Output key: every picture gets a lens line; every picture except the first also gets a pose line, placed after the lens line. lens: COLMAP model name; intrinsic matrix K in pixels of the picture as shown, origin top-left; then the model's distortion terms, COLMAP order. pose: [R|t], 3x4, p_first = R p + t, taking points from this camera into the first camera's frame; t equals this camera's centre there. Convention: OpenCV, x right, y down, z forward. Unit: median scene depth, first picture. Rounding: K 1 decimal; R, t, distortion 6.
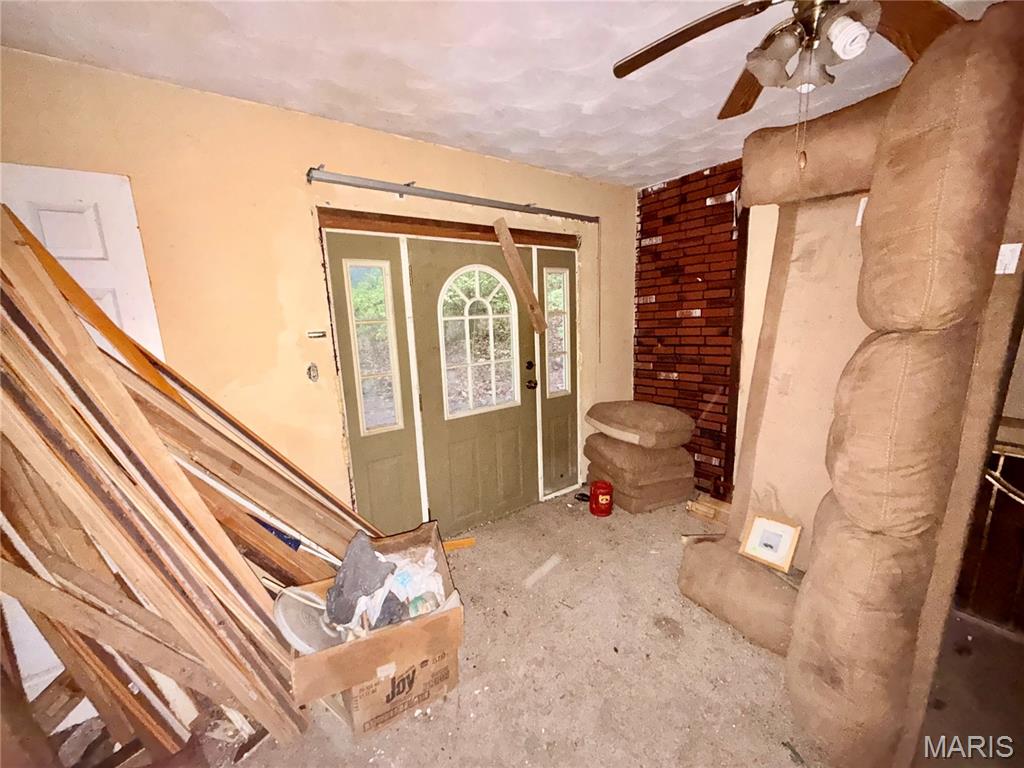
lens RADIAL K [[406.5, 0, 511.0], [0, 406.5, 385.4], [0, 0, 1]] dist [-0.000206, -0.000219]
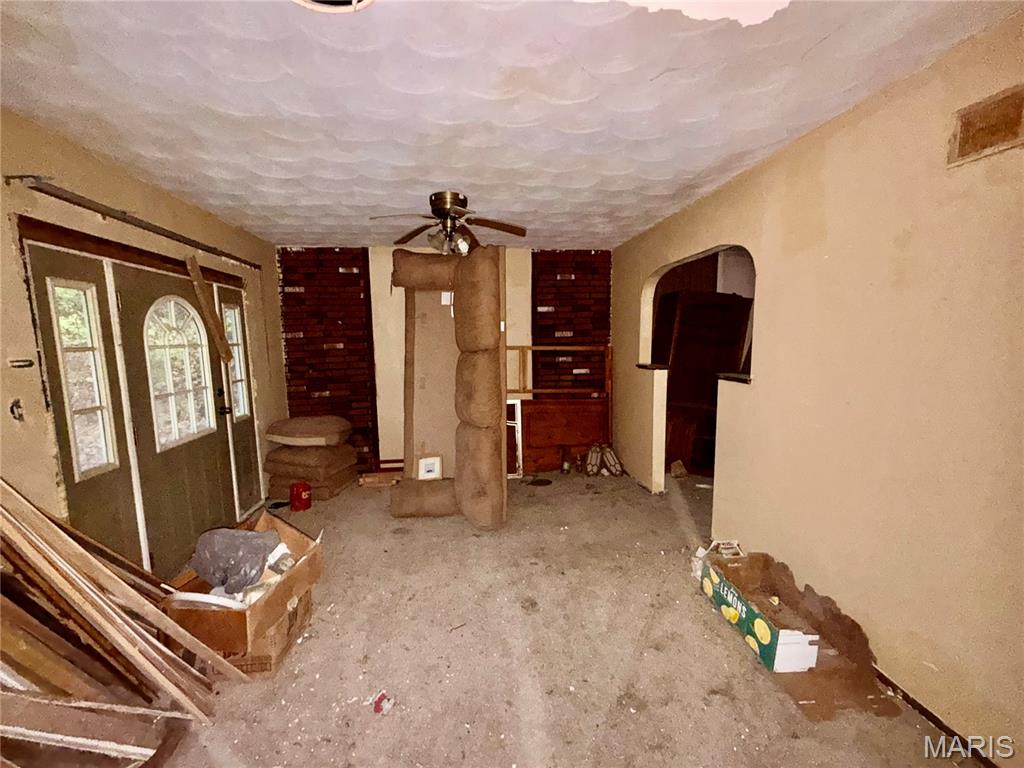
lens RADIAL K [[406.5, 0, 511.0], [0, 406.5, 385.4], [0, 0, 1]] dist [-0.000206, -0.000219]
pose [[0.484791, -0.072385, 0.871630, -0.503930], [0.153150, 0.988198, -0.003115, 0.051286], [-0.861117, 0.135000, 0.490155, -0.174158]]
